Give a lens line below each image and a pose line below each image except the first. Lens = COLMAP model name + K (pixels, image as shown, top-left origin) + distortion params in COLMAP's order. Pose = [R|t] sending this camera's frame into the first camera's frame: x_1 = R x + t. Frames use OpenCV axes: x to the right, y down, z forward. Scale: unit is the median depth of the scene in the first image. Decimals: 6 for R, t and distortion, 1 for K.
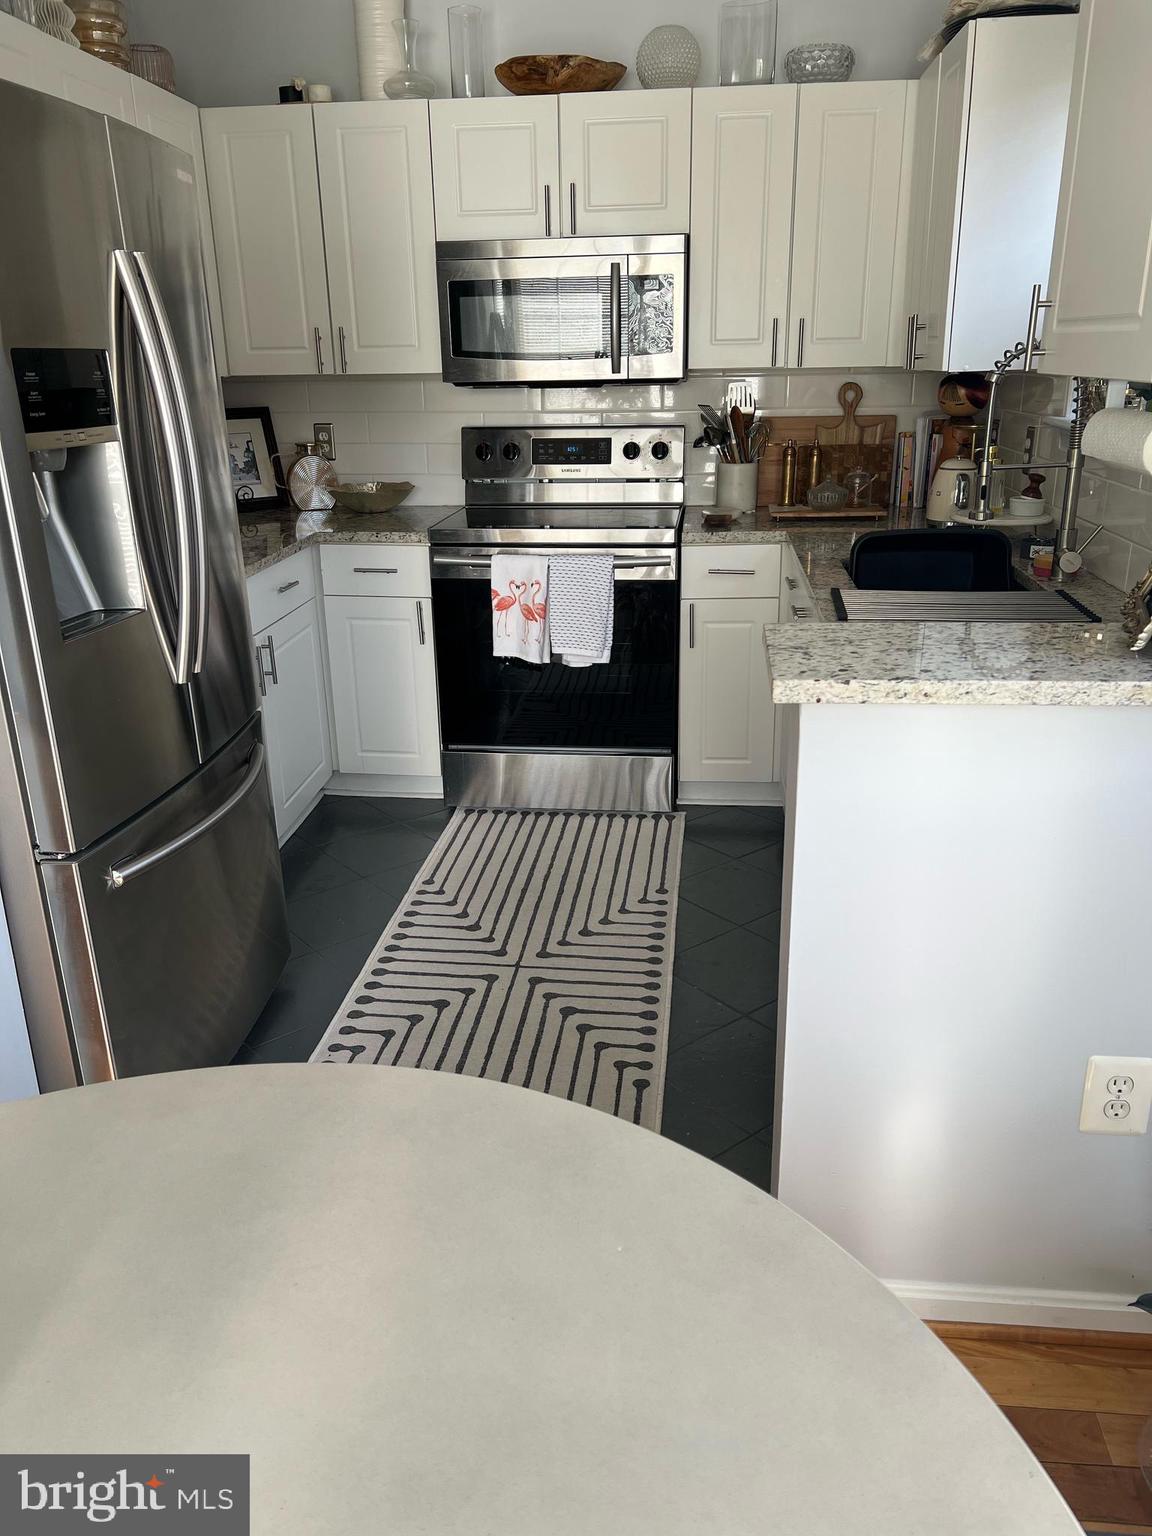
lens RADIAL K [[1146.1, 0, 569.5], [0, 1146.1, 768.9], [0, 0, 1]] dist [0.071592, -0.080403]
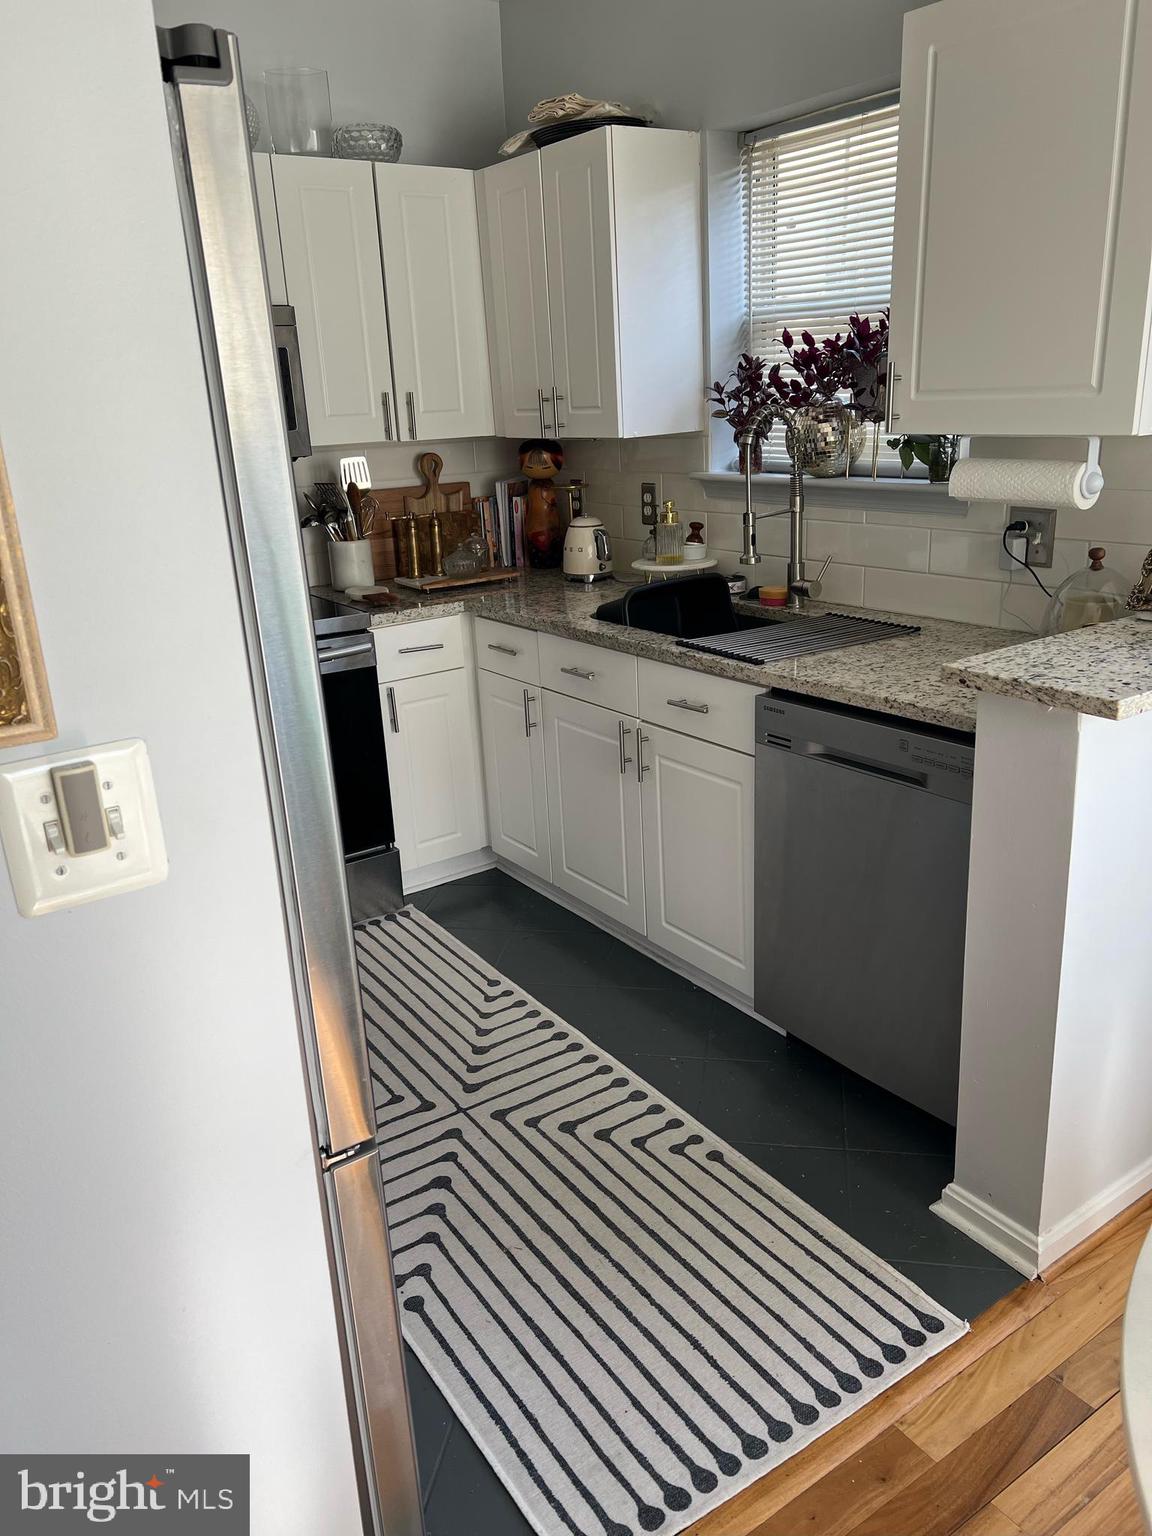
lens RADIAL K [[1146.1, 0, 572.9], [0, 1146.1, 769.3], [0, 0, 1]] dist [0.071592, -0.080403]
pose [[0.754592, -0.222464, 0.617334, -0.399764], [0.253634, 0.966543, 0.038278, -0.080796], [-0.605195, 0.127692, 0.785769, 0.181452]]
